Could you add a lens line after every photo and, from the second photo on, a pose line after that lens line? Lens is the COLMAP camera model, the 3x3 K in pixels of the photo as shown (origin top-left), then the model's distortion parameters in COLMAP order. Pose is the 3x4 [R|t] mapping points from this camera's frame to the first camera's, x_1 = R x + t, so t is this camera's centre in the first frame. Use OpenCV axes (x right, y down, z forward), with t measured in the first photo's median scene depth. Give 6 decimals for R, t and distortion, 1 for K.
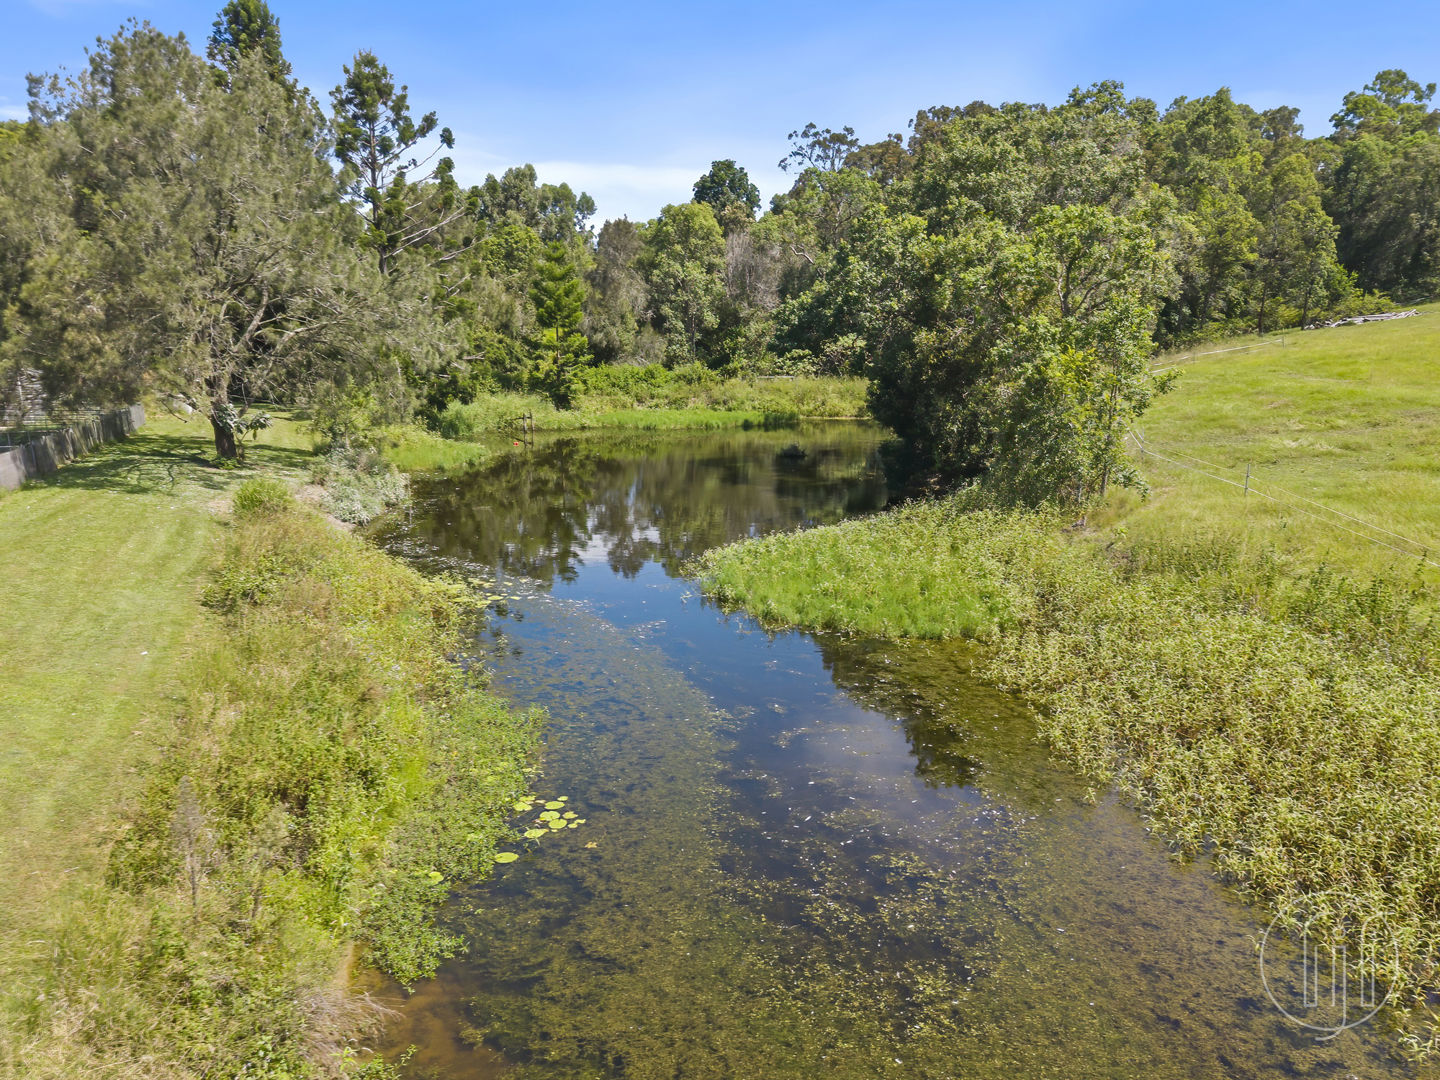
lens RADIAL K [[1010.9, 0, 720.5], [0, 1010.9, 608.2], [0, 0, 1]] dist [-0.018824, 0.007262]
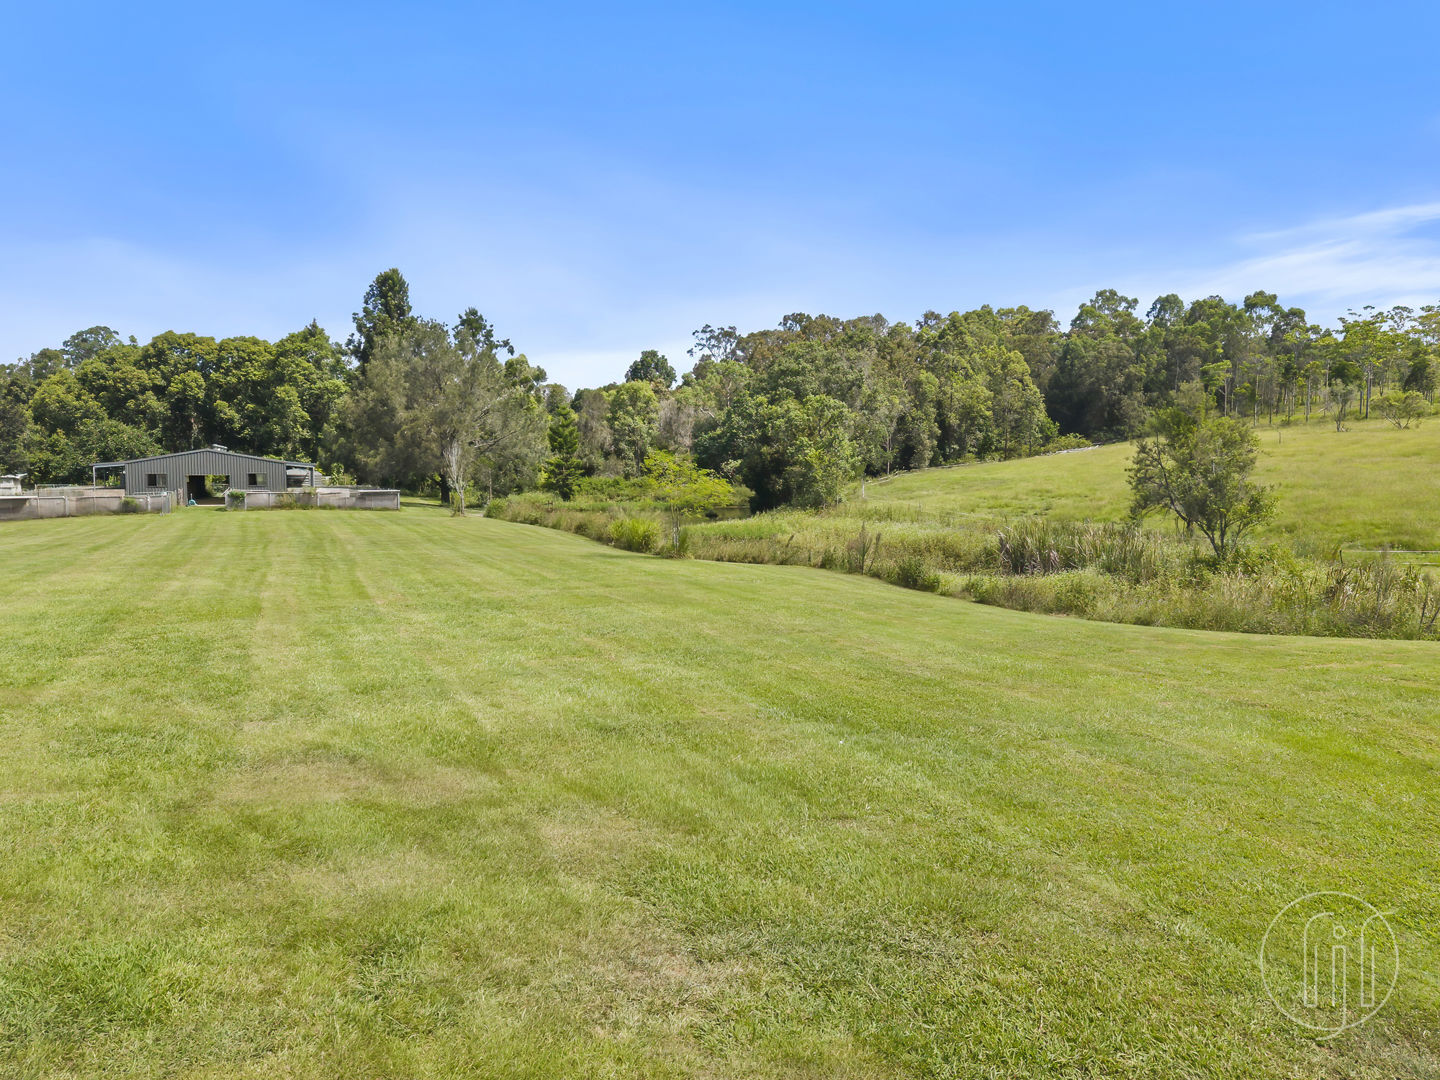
lens RADIAL K [[1024.1, 0, 720.0], [0, 1024.1, 540.0], [0, 0, 1]] dist [0.006602, 0.003365]
pose [[0.995242, -0.009642, 0.096961, -0.060052], [0.029725, 0.977702, -0.207884, 0.196251], [-0.092794, 0.209777, 0.973336, -0.572587]]
